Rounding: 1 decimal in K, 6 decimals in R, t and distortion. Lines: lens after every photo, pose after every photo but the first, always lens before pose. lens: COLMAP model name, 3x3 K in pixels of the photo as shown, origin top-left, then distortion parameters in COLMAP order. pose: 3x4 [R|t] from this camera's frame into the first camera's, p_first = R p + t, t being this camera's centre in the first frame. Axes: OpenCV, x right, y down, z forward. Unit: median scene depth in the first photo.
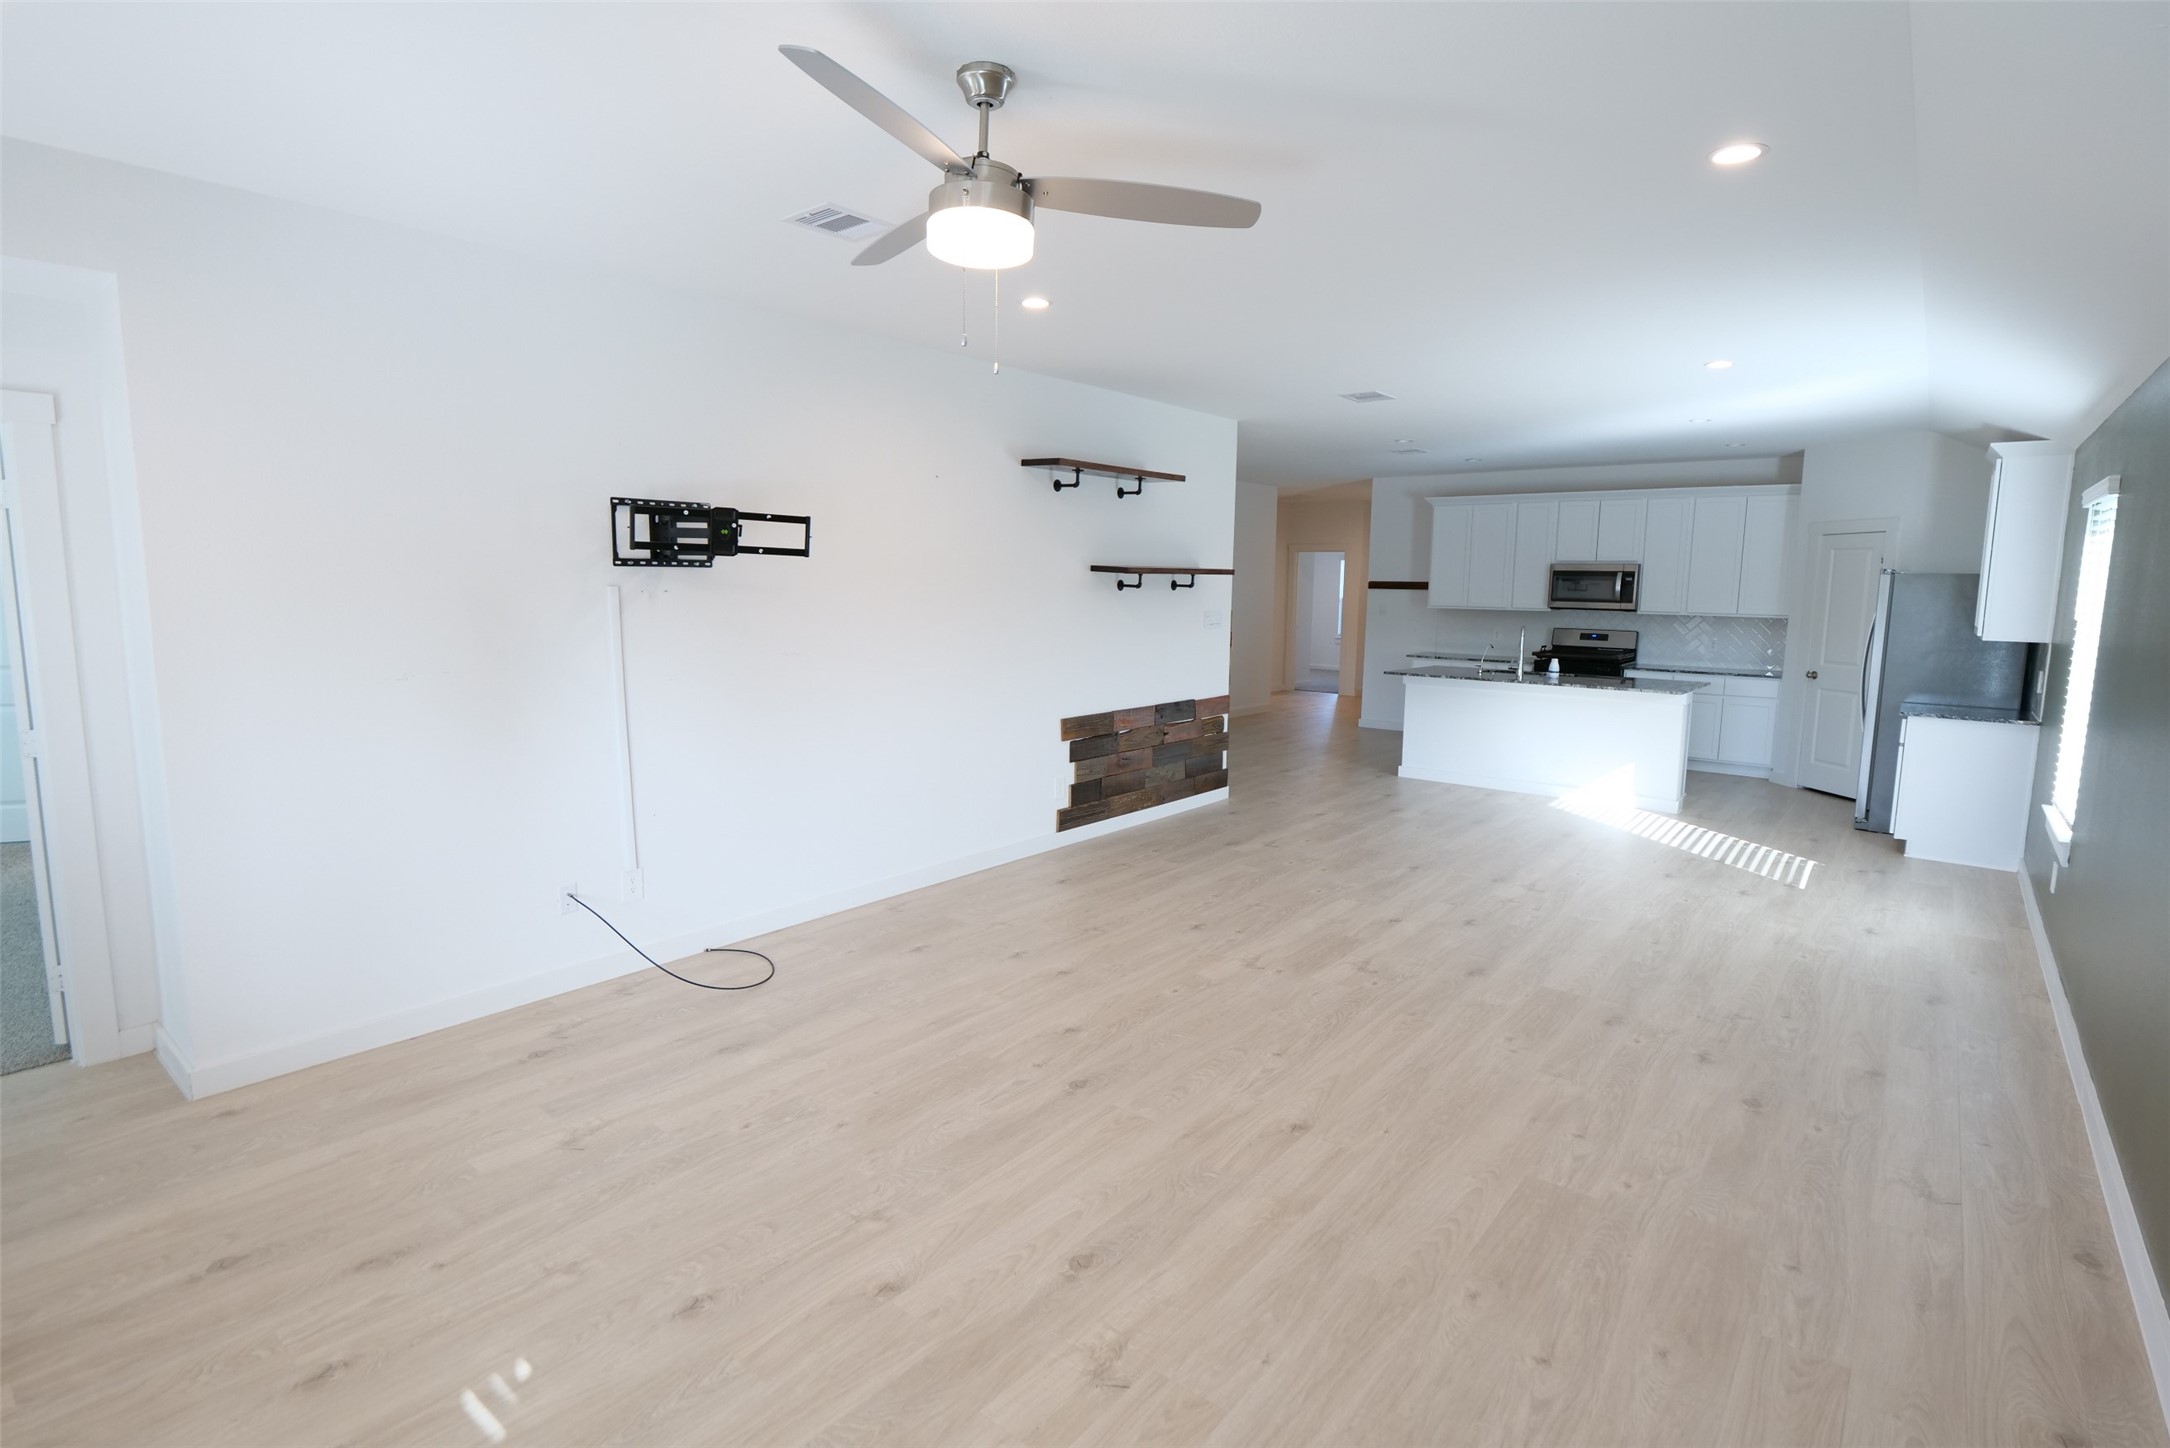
lens RADIAL K [[1056.5, 0, 1078.3], [0, 1056.5, 714.3], [0, 0, 1]] dist [-0.008854, -0.000169]
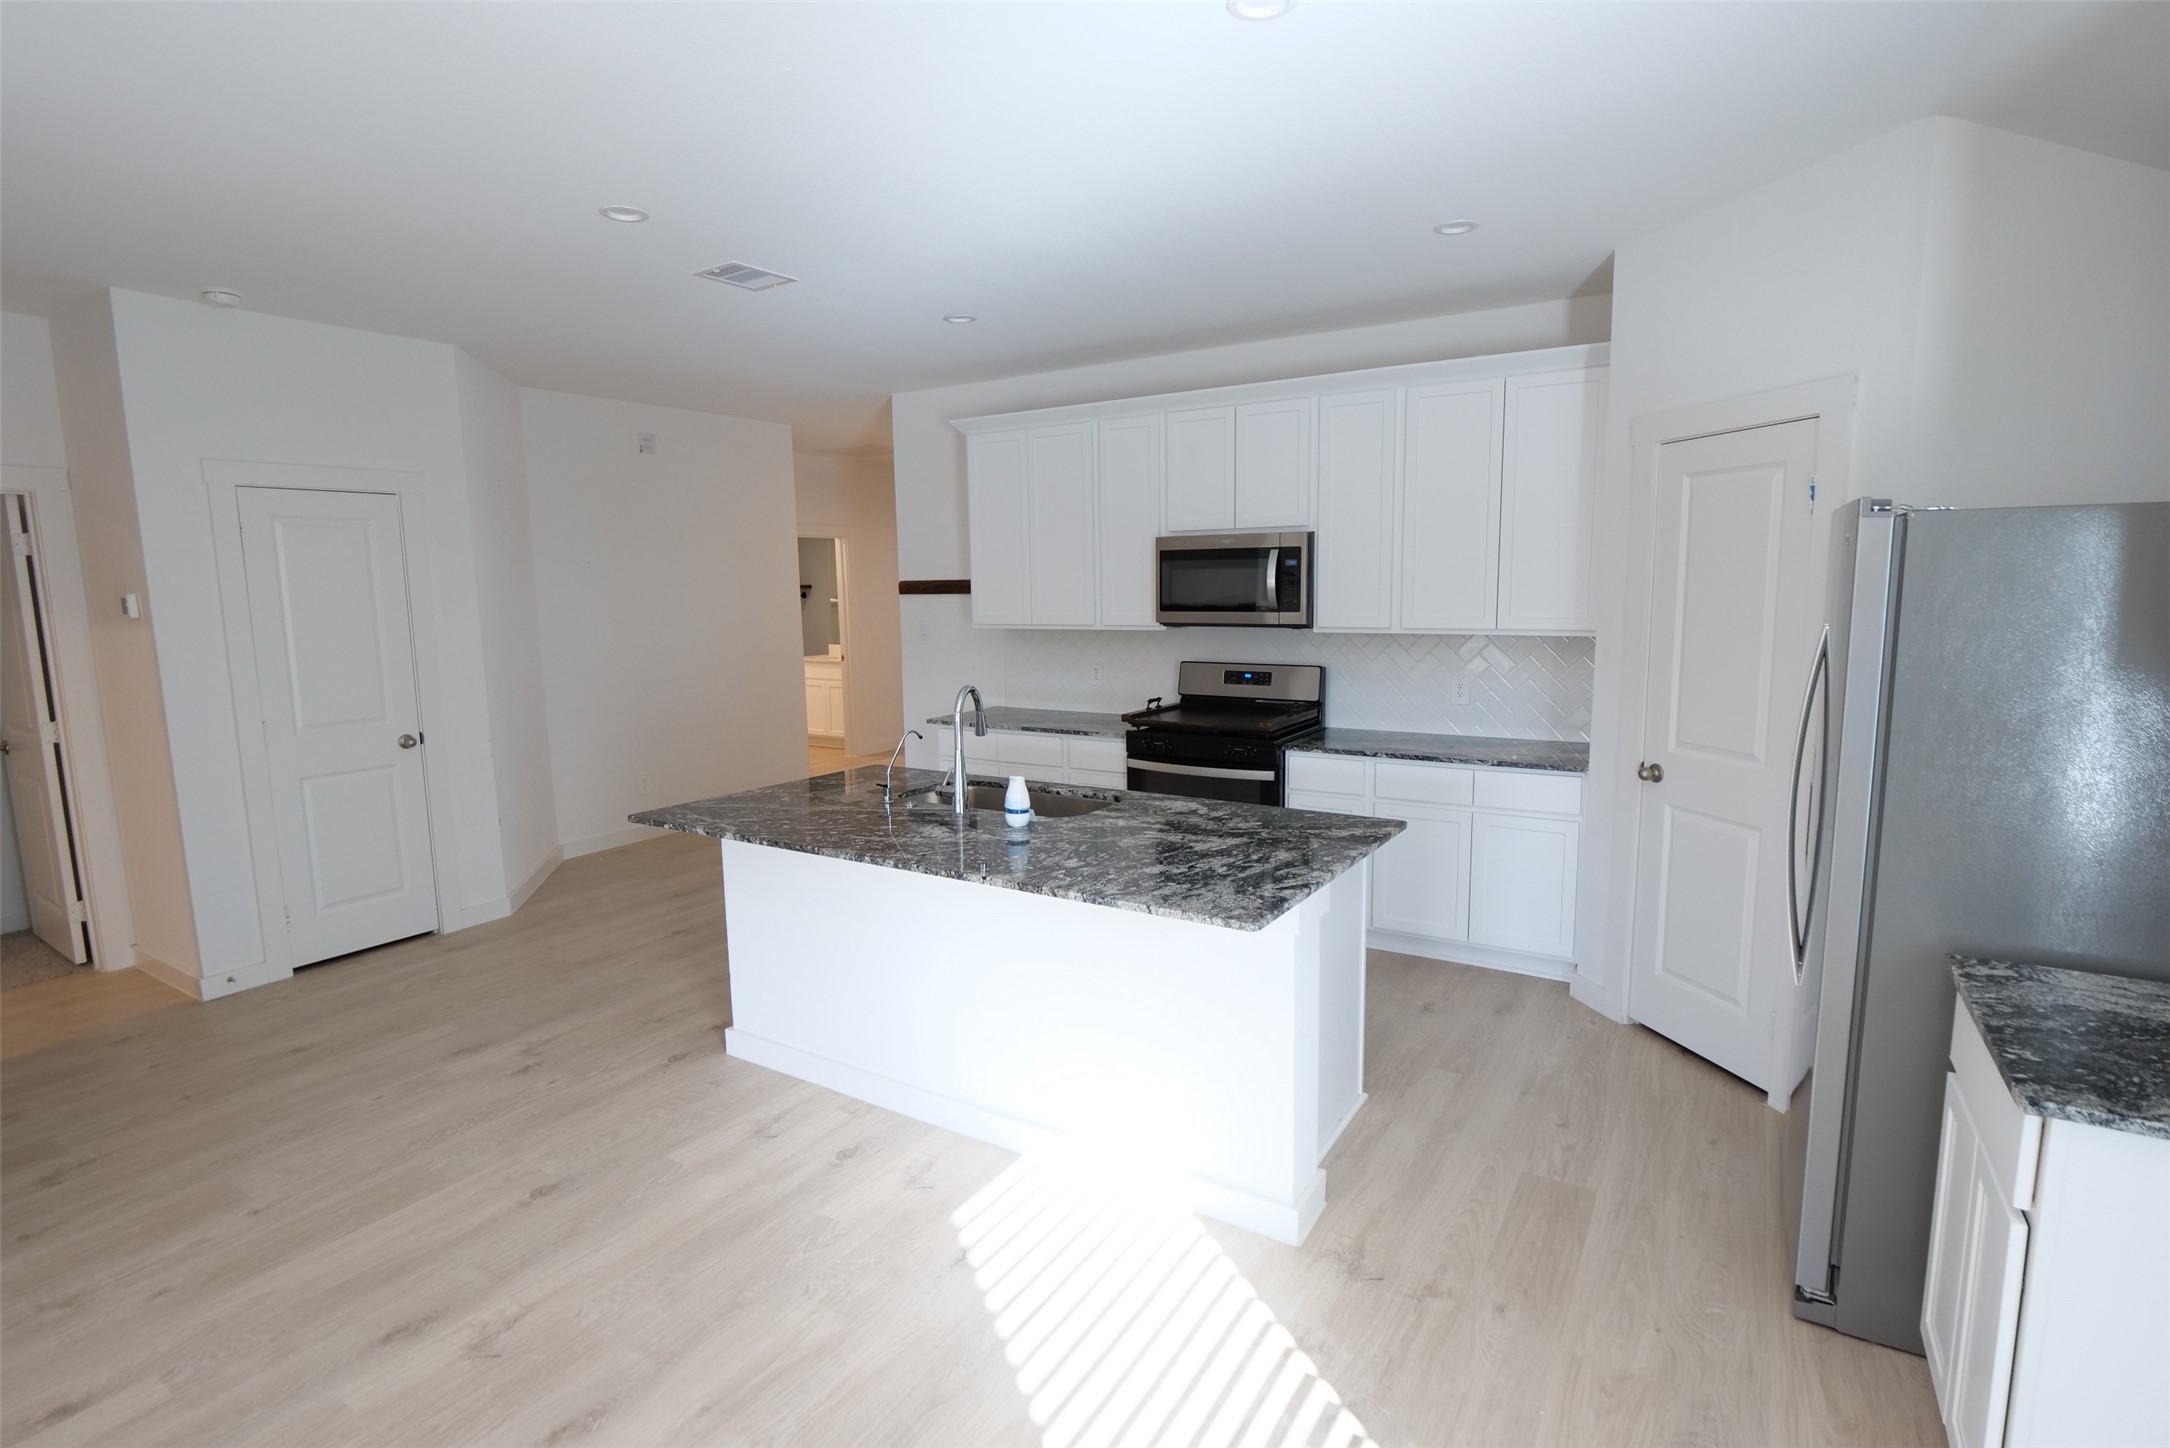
lens RADIAL K [[1052.5, 0, 1083.5], [0, 1052.5, 728.5], [0, 0, 1]] dist [-0.013992, 0.000638]
pose [[0.991638, -0.045423, 0.120789, 0.497711], [0.044167, 0.998939, 0.013057, -0.084841], [-0.121254, -0.007613, 0.992592, 0.719669]]
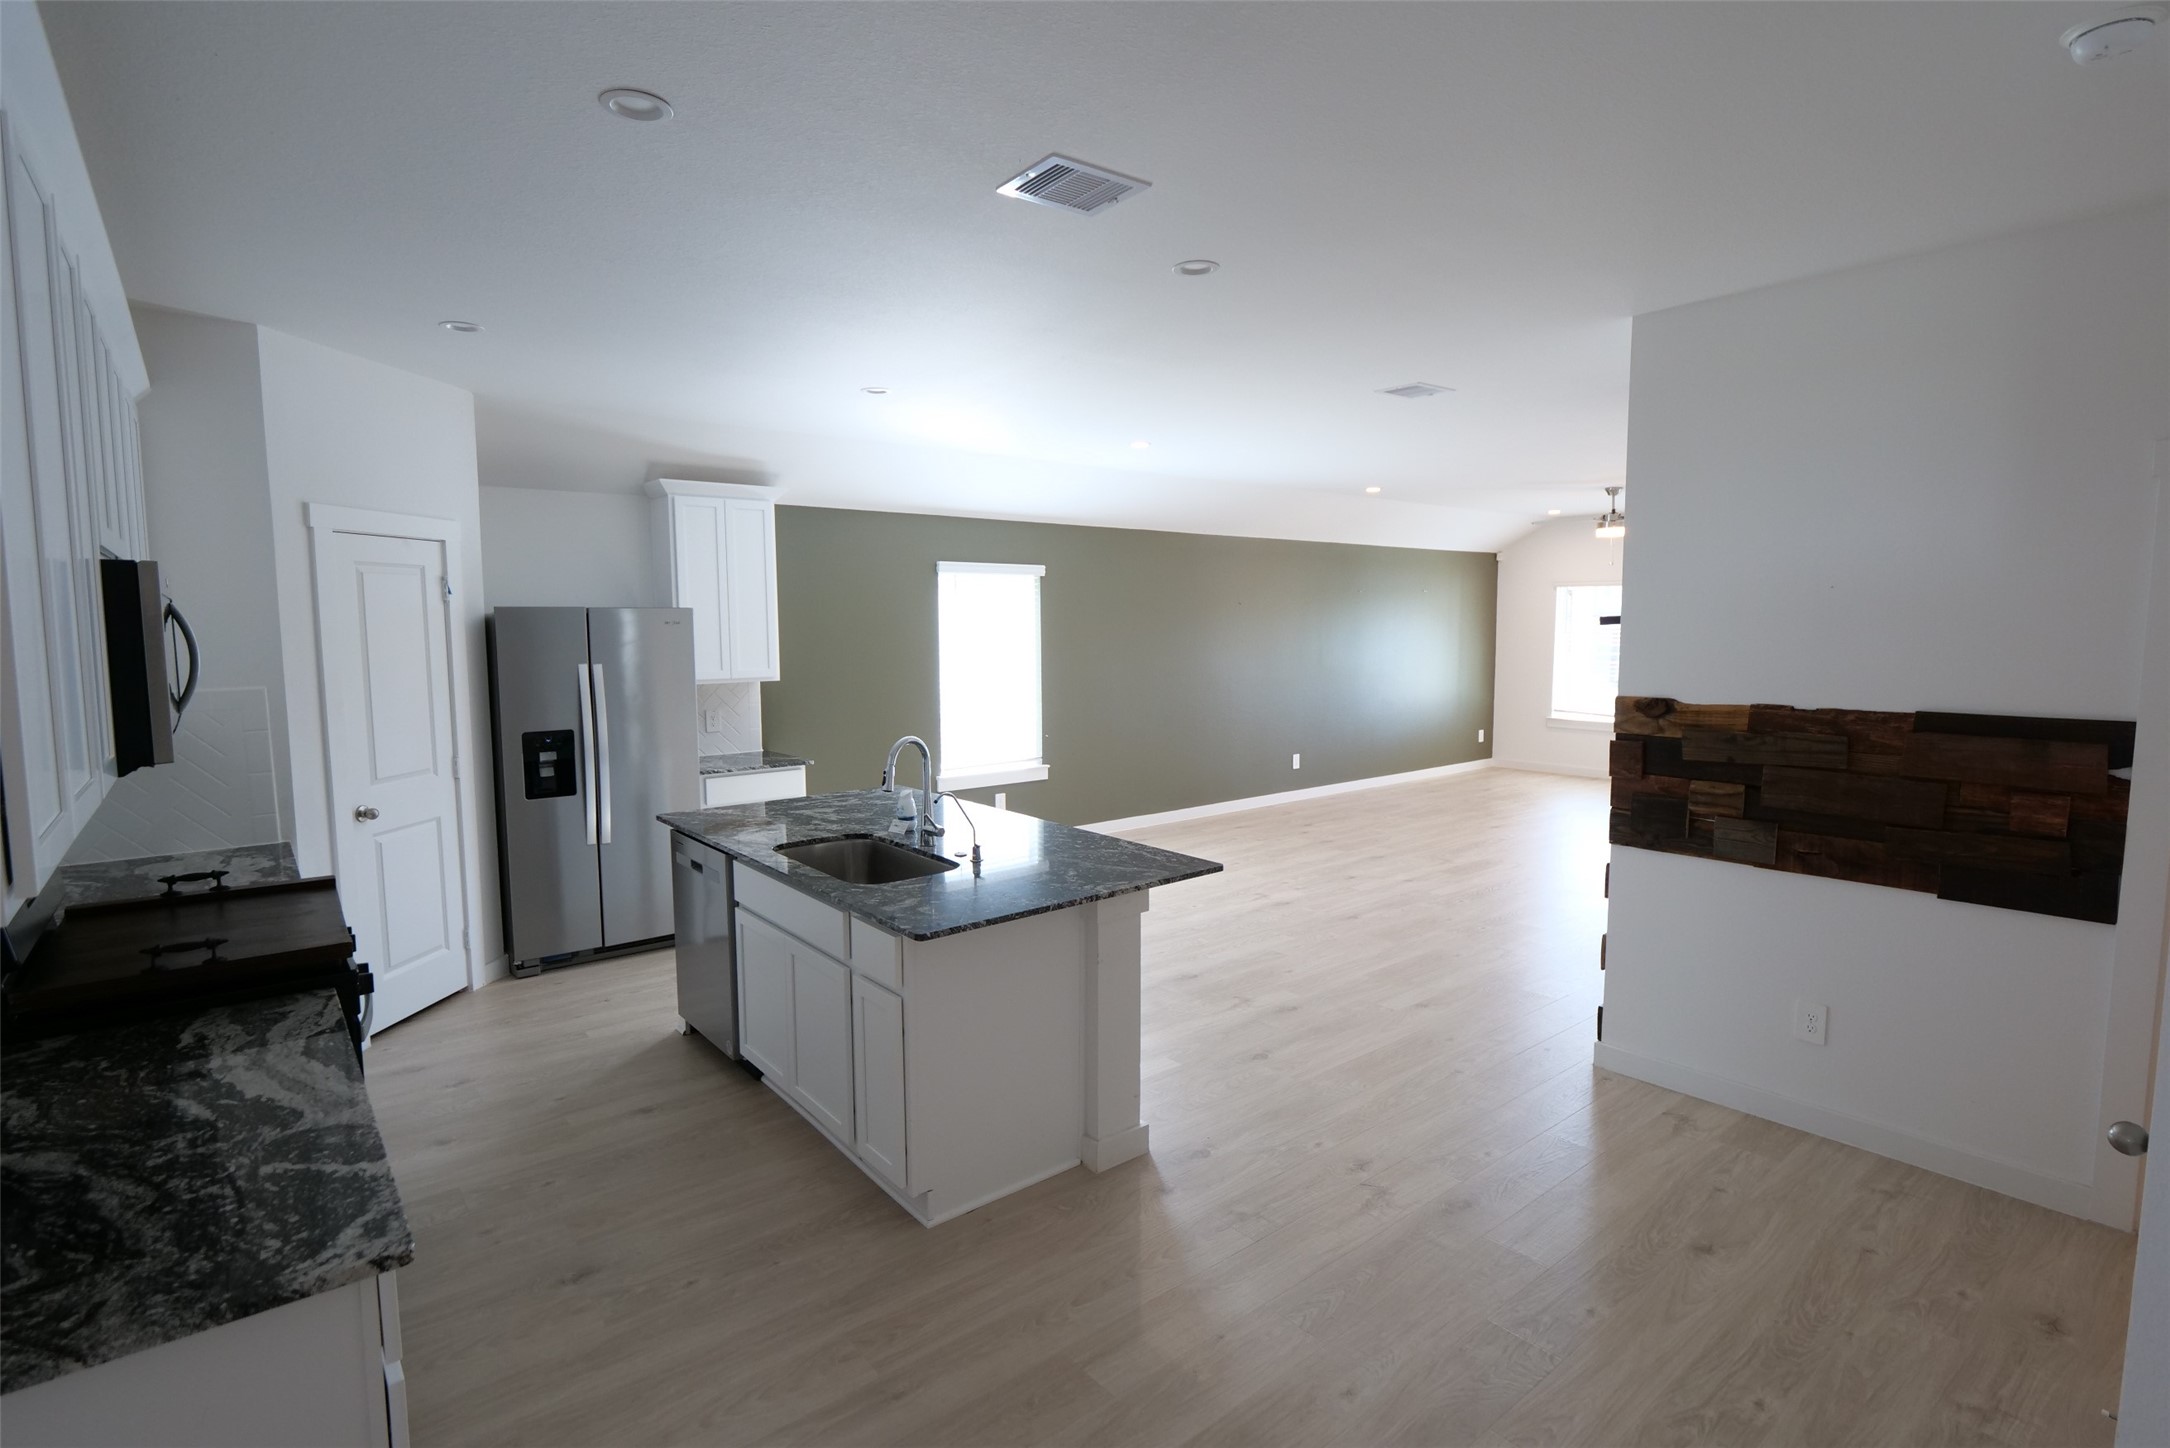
lens RADIAL K [[1057.1, 0, 1083.4], [0, 1057.1, 719.0], [0, 0, 1]] dist [-0.018755, 0.001295]
pose [[-0.980088, -0.027698, 0.196624, 0.320729], [0.016825, 0.975078, 0.221224, -0.220992], [-0.197851, 0.220127, -0.955196, 1.664812]]
